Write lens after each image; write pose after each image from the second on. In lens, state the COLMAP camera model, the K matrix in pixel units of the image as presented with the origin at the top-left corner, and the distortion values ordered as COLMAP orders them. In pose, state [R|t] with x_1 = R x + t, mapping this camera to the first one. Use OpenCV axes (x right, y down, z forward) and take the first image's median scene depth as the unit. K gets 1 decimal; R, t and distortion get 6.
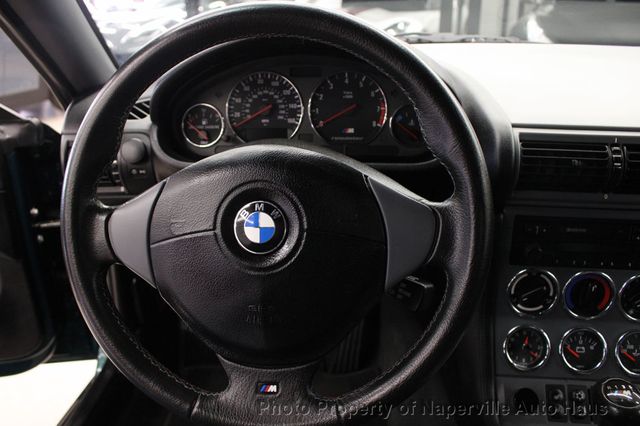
lens RADIAL K [[540.6, 0, 320.7], [0, 540.6, 215.4], [0, 0, 1]] dist [-0.017274, -0.002912]
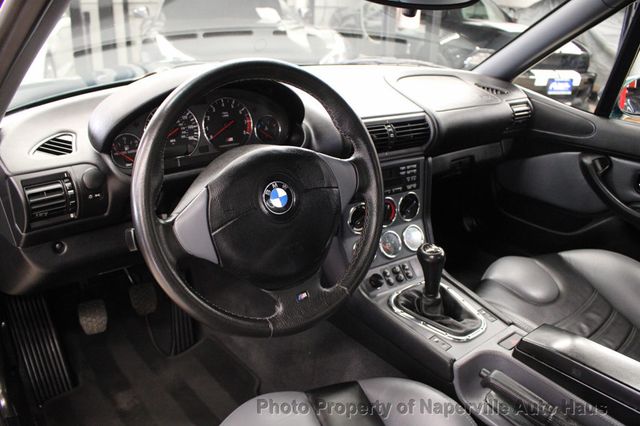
lens RADIAL K [[540.6, 0, 319.2], [0, 540.6, 211.9], [0, 0, 1]] dist [-0.017274, -0.002912]
pose [[0.746151, -0.214964, 0.630118, -0.708790], [0.232617, 0.970967, 0.055792, 0.001422], [-0.623817, 0.104947, 0.774493, -0.214985]]
